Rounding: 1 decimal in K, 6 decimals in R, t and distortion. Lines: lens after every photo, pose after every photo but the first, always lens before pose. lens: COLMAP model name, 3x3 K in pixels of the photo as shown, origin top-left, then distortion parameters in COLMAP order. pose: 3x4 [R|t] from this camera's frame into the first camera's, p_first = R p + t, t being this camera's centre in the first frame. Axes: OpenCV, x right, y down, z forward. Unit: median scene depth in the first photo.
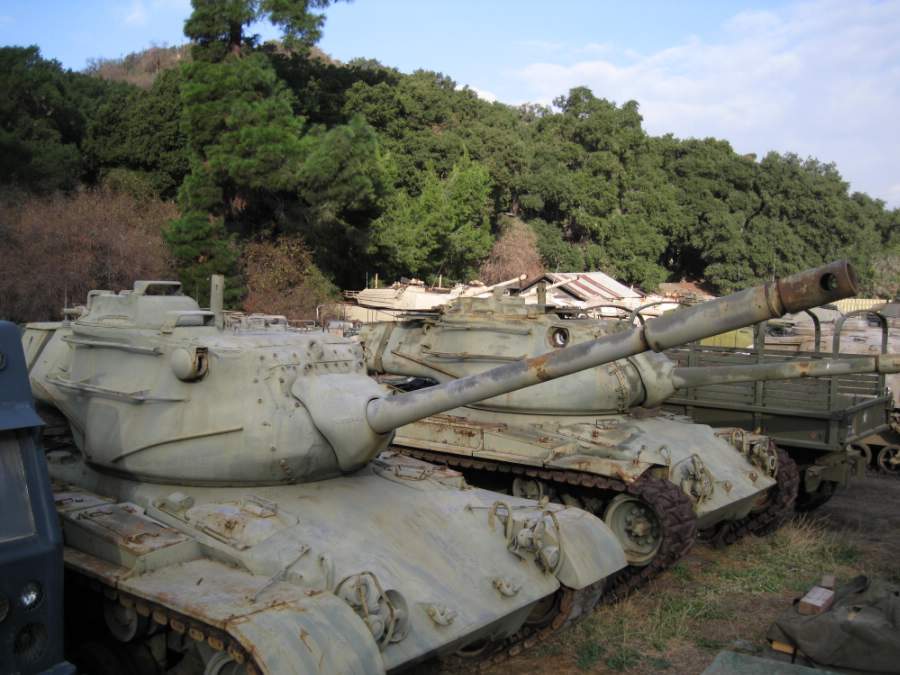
lens RADIAL K [[996.2, 0, 449.5], [0, 996.2, 339.0], [0, 0, 1]] dist [-0.156591, 0.000000]
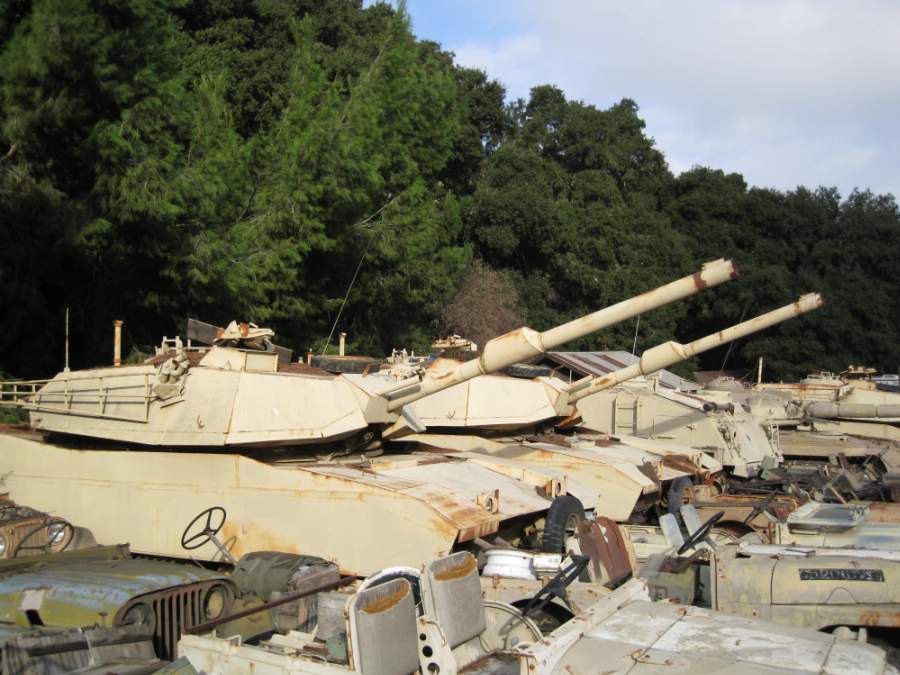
lens RADIAL K [[996.2, 0, 451.0], [0, 996.2, 336.9], [0, 0, 1]] dist [-0.156591, 0.000000]
pose [[0.994651, -0.040859, 0.094872, -0.002707], [0.051736, 0.991997, -0.115176, -0.013205], [-0.089407, 0.119468, 0.988804, 0.402313]]
